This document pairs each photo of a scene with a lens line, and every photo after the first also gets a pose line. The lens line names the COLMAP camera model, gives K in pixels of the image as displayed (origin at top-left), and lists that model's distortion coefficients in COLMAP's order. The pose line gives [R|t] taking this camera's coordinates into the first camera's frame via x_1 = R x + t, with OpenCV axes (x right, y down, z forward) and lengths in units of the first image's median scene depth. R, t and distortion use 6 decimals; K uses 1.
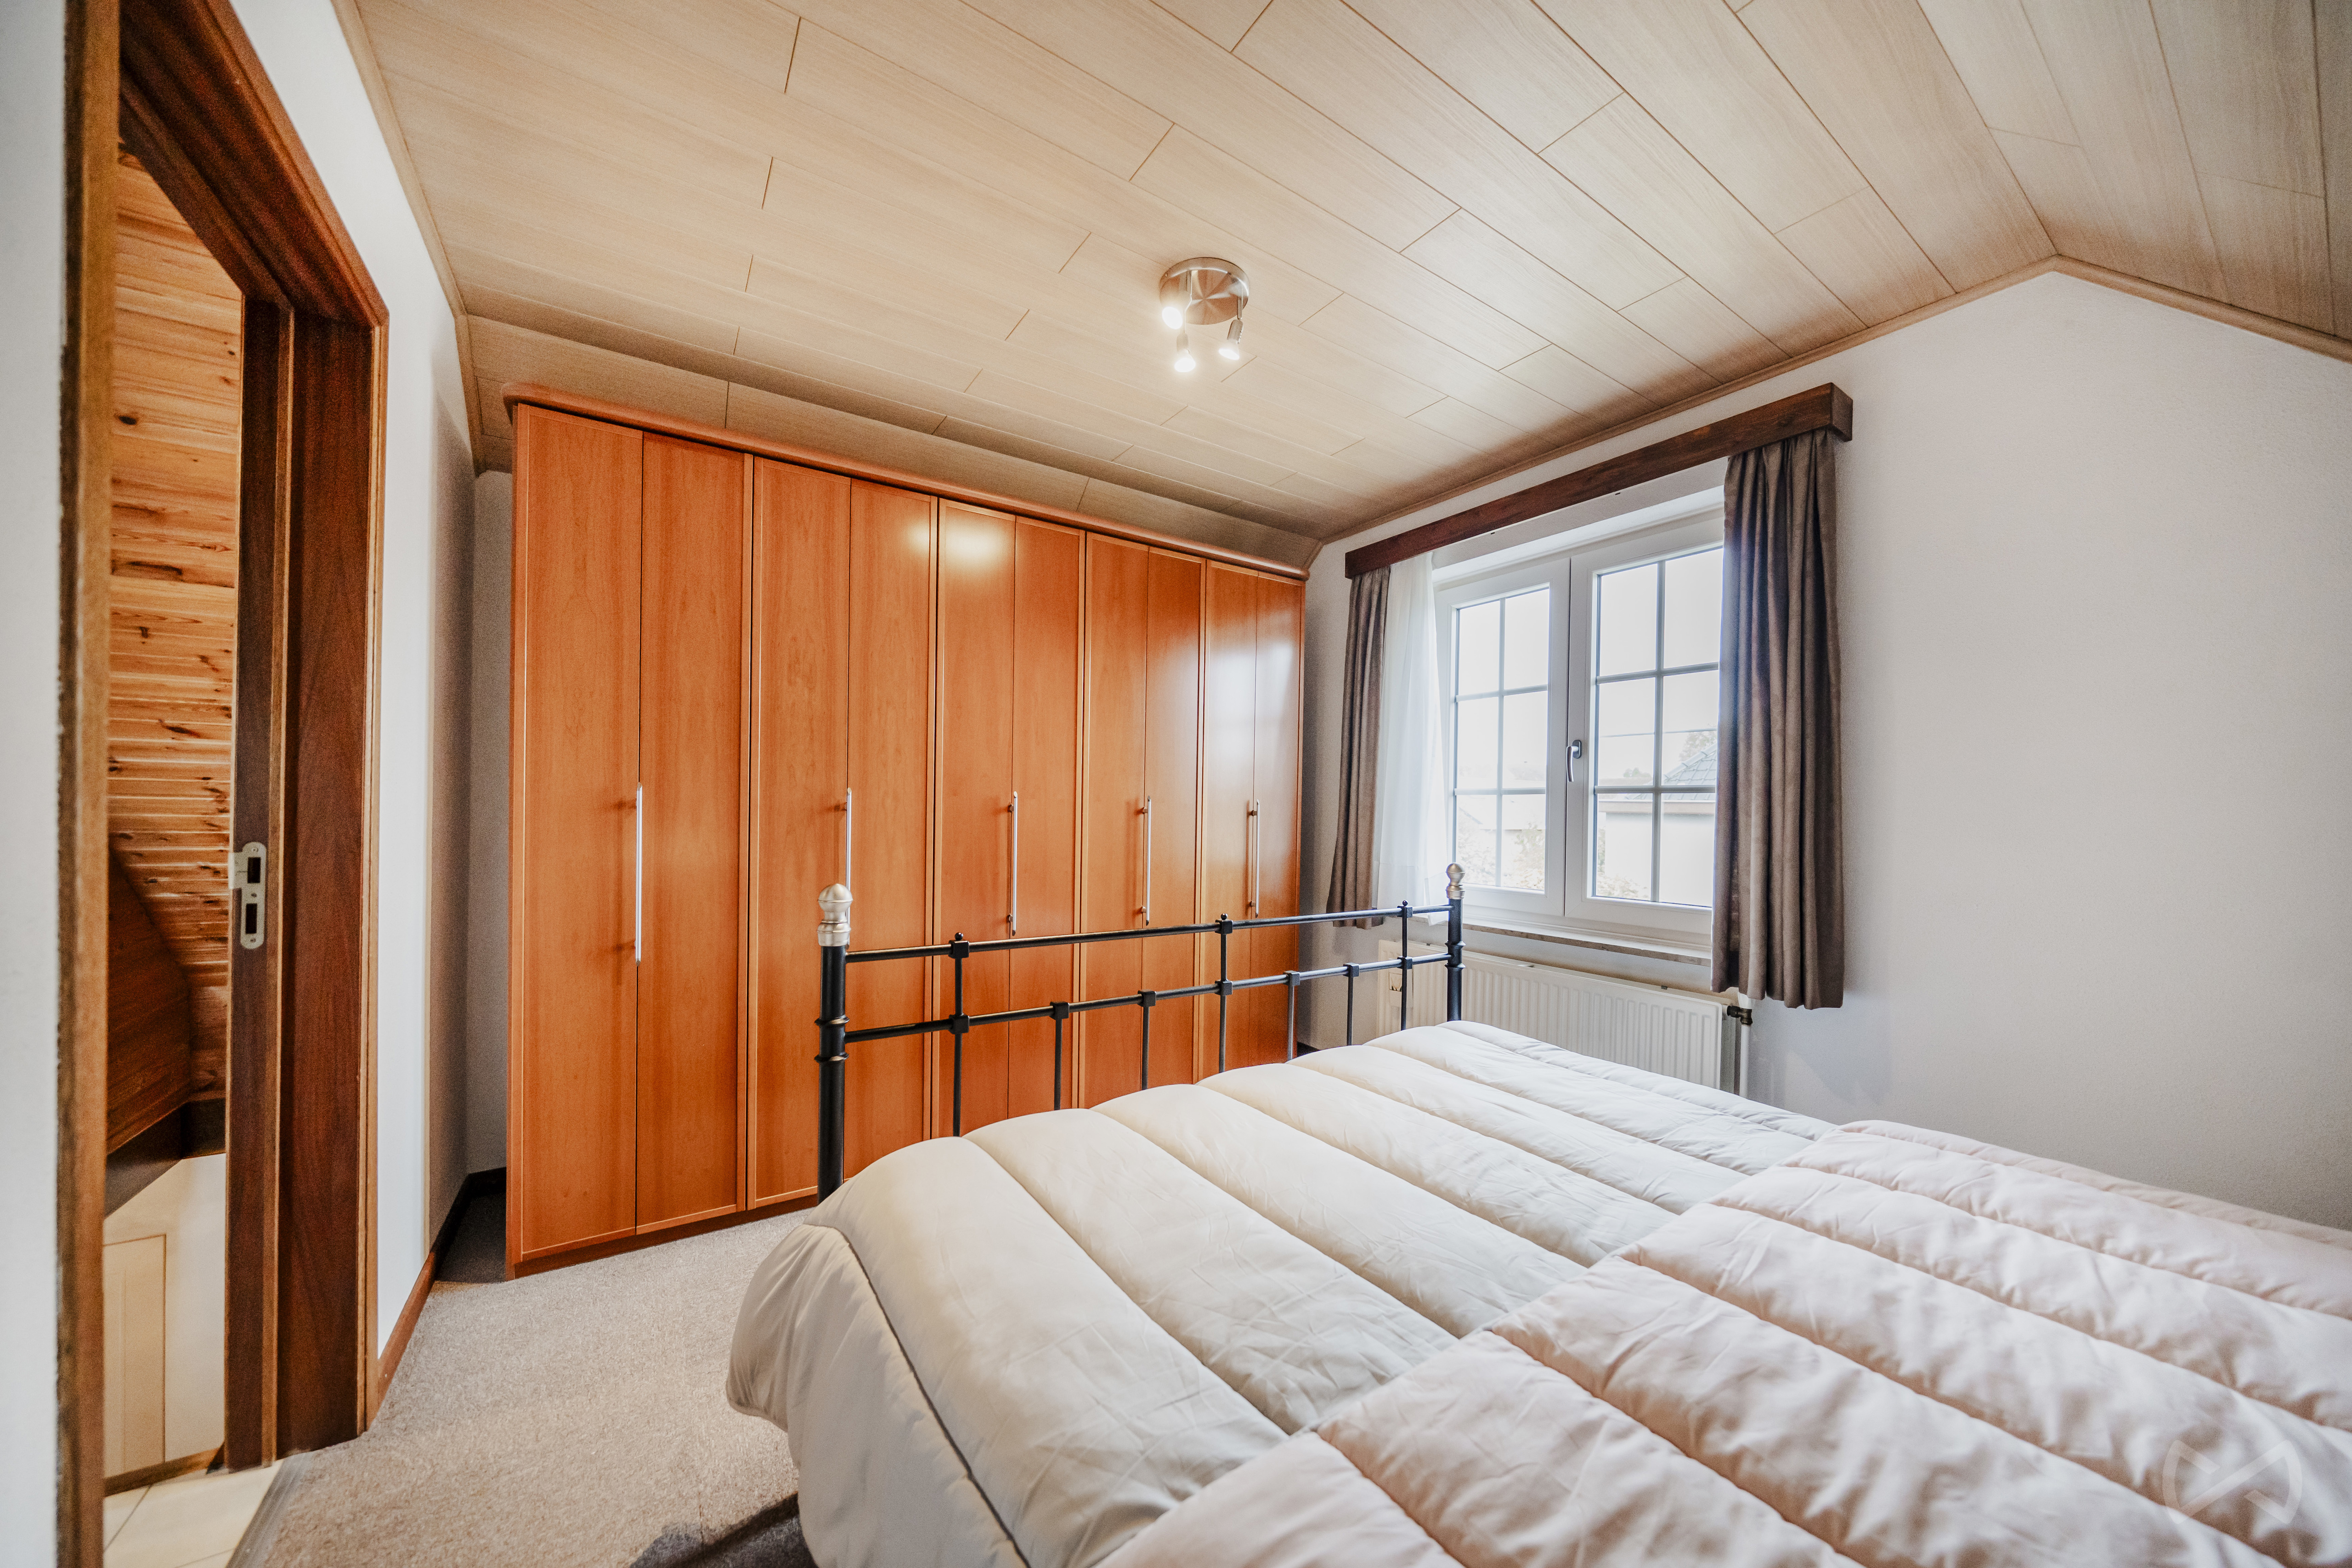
lens RADIAL K [[802.2, 0, 1157.9], [0, 802.2, 814.2], [0, 0, 1]] dist [-0.000363, -0.000117]
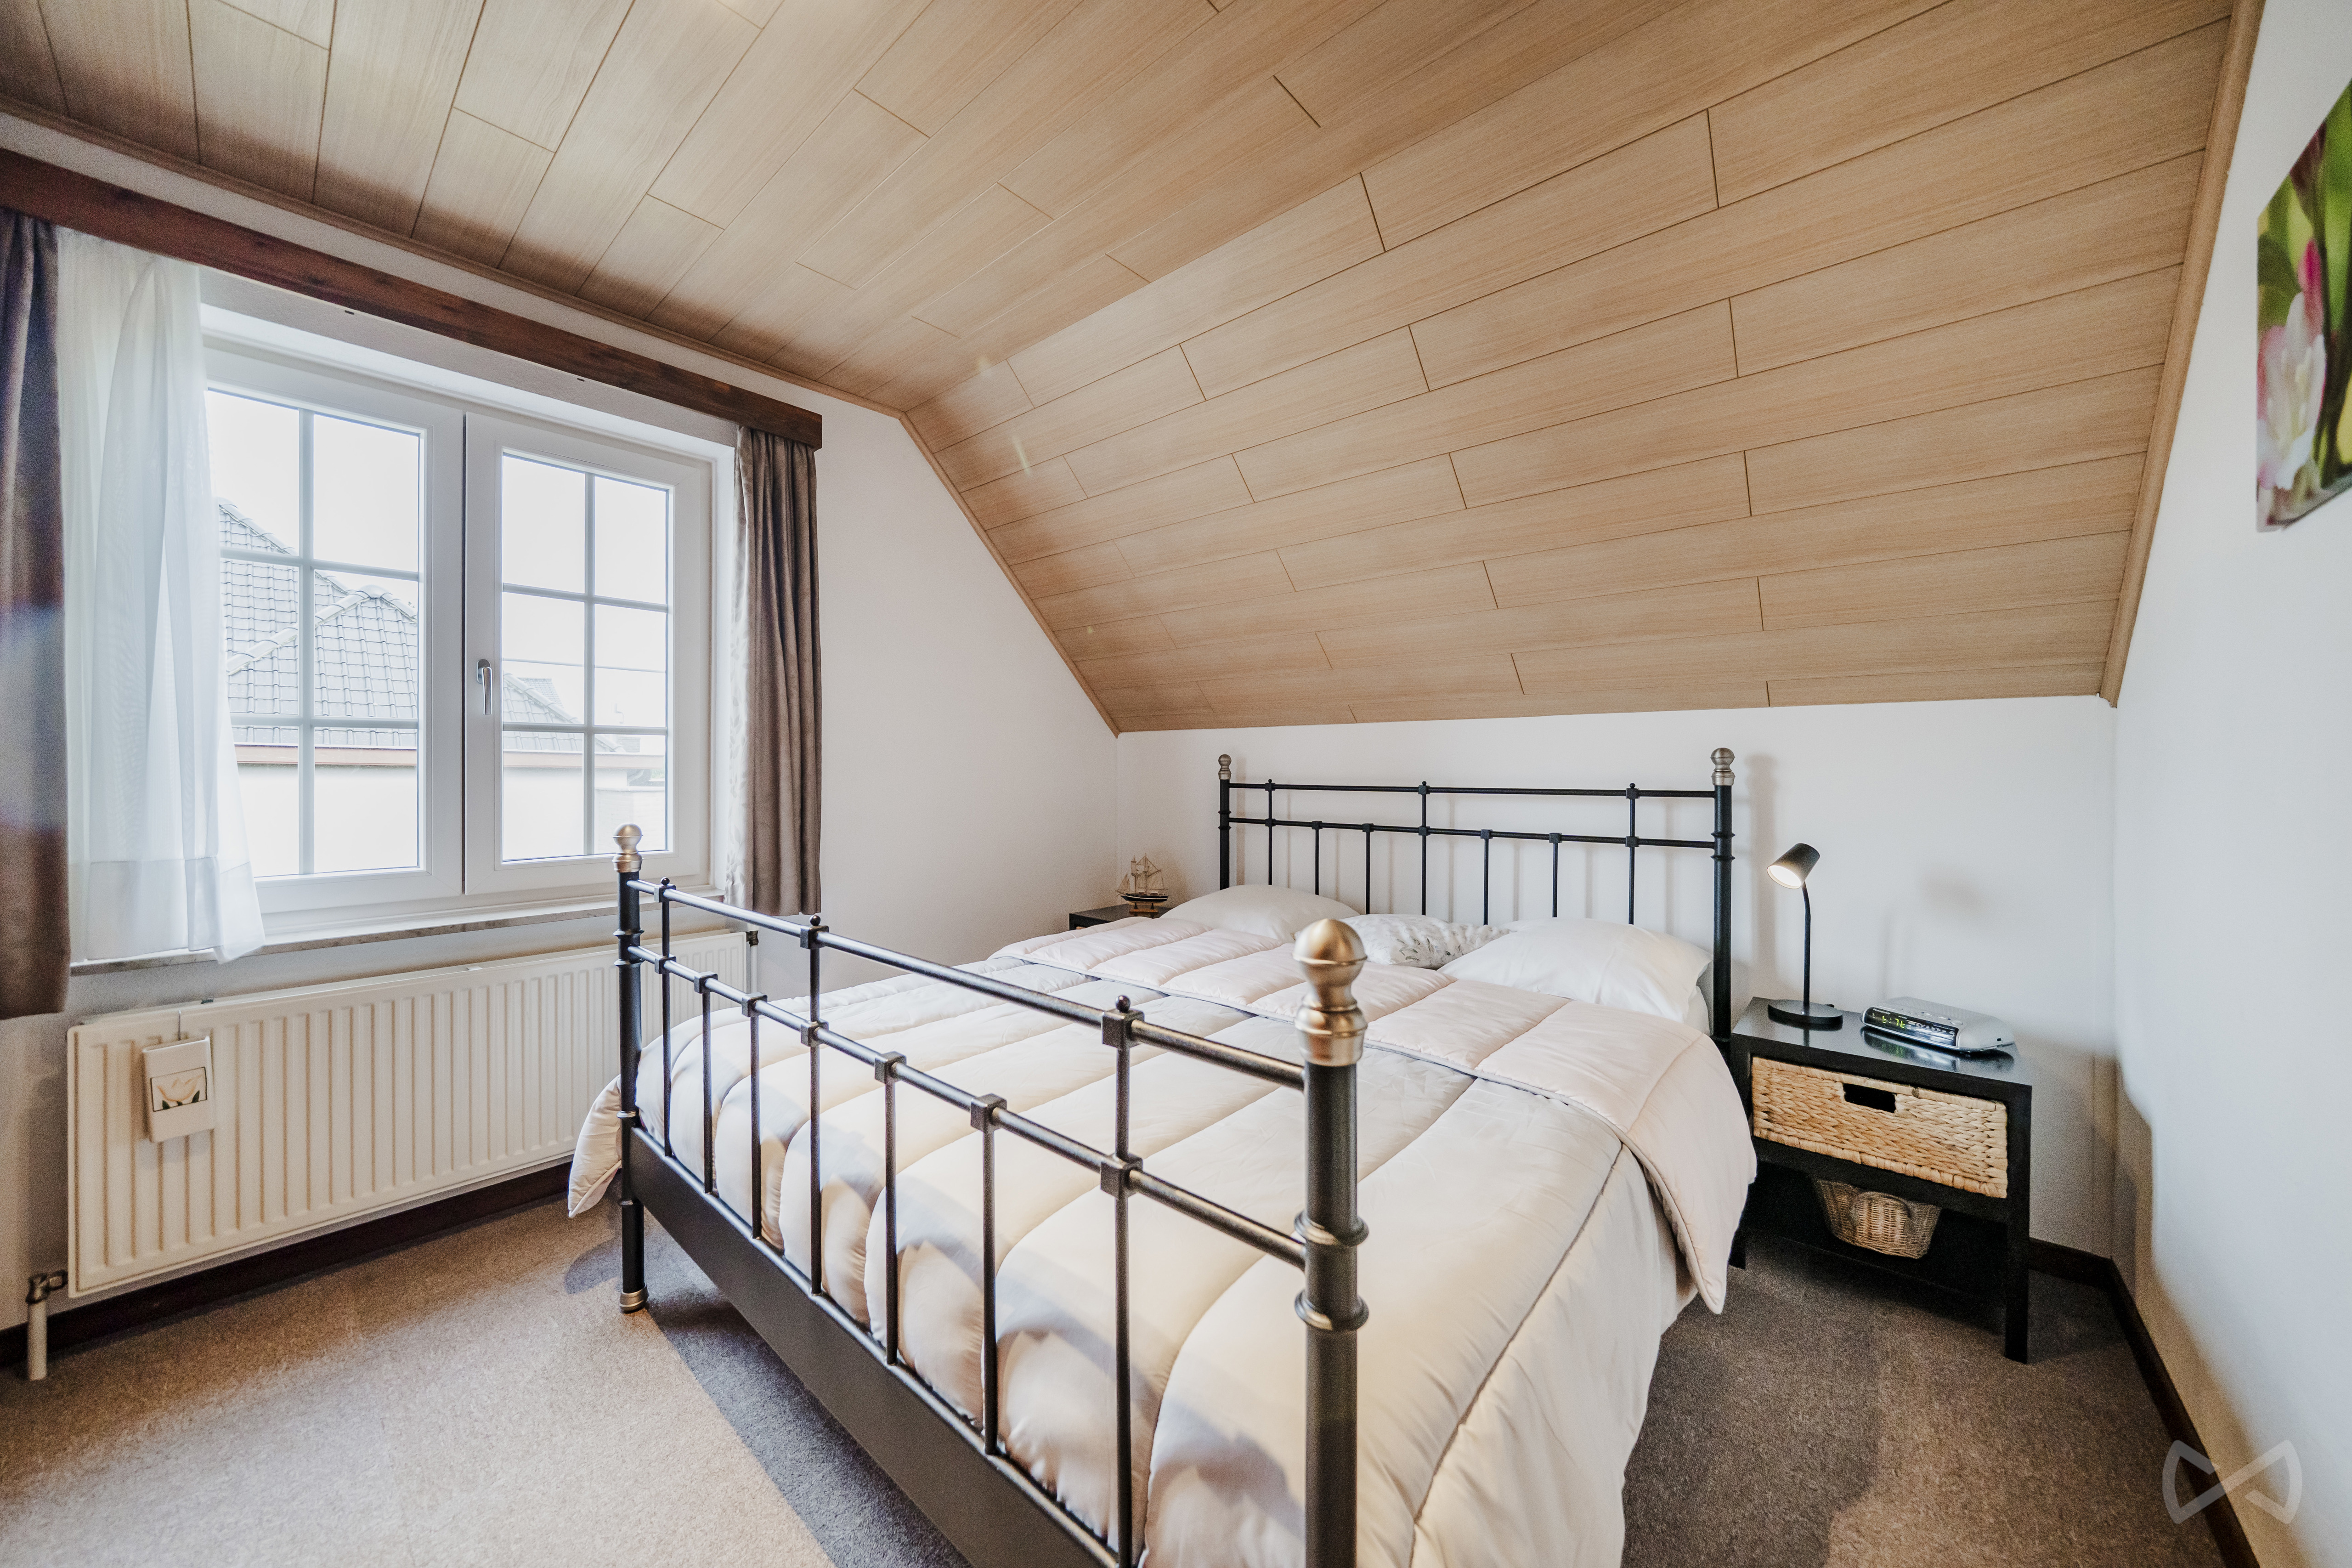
lens RADIAL K [[802.2, 0, 1179.3], [0, 802.2, 767.4], [0, 0, 1]] dist [-0.000363, -0.000117]
pose [[-0.262578, -0.013902, 0.964811, -0.410740], [0.003577, 0.999875, 0.015381, -0.000188], [-0.964904, 0.007490, -0.262496, 0.604184]]
